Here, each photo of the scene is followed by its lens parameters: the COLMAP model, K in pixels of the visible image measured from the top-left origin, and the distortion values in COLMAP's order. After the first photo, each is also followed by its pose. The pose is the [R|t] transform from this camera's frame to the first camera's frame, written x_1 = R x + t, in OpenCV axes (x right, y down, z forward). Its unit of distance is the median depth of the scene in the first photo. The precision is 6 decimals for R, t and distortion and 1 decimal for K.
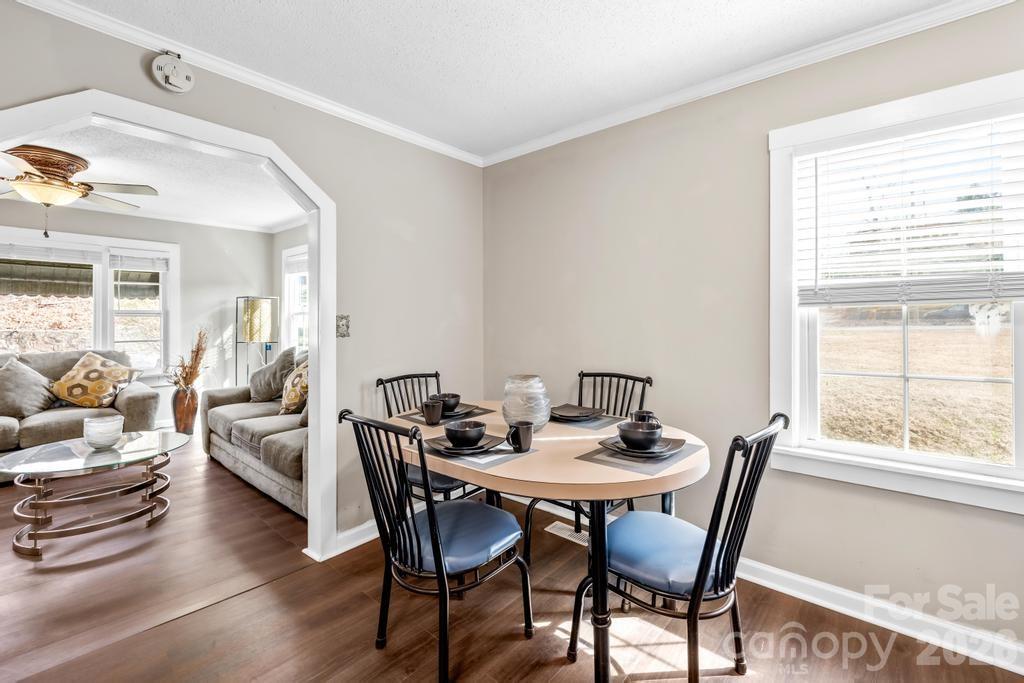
lens RADIAL K [[448.1, 0, 504.3], [0, 448.1, 322.5], [0, 0, 1]] dist [-0.002616, -0.000481]
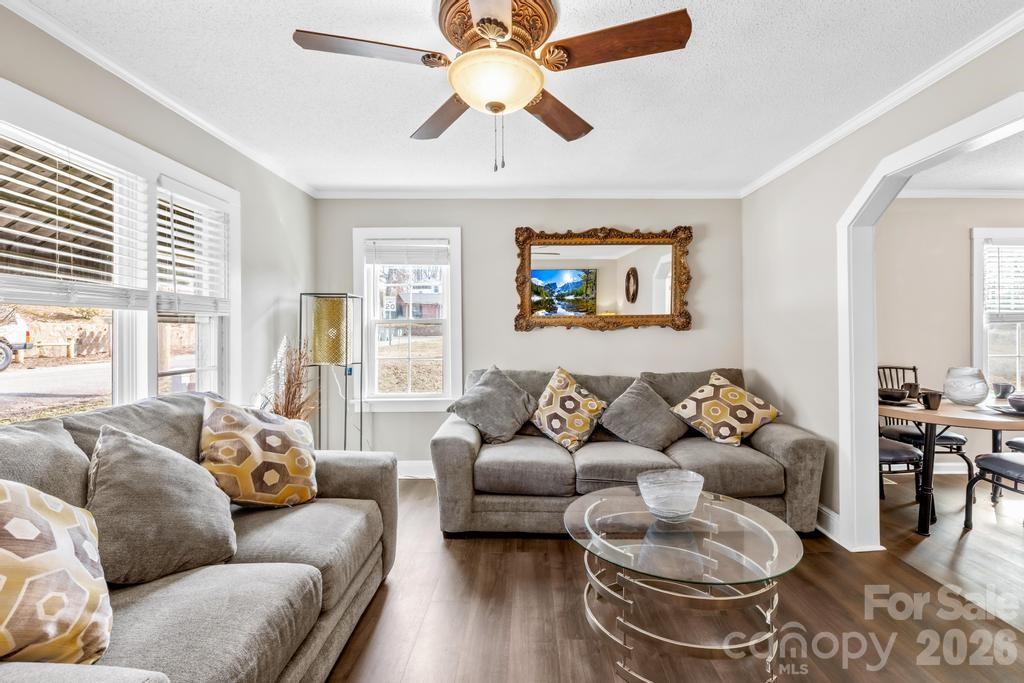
lens RADIAL K [[448.1, 0, 536.1], [0, 448.1, 323.8], [0, 0, 1]] dist [-0.002616, -0.000481]
pose [[0.731364, 0.010468, 0.681906, -1.036853], [0.003890, 0.999802, -0.019521, -0.000270], [-0.681976, 0.016929, 0.731179, 0.437923]]
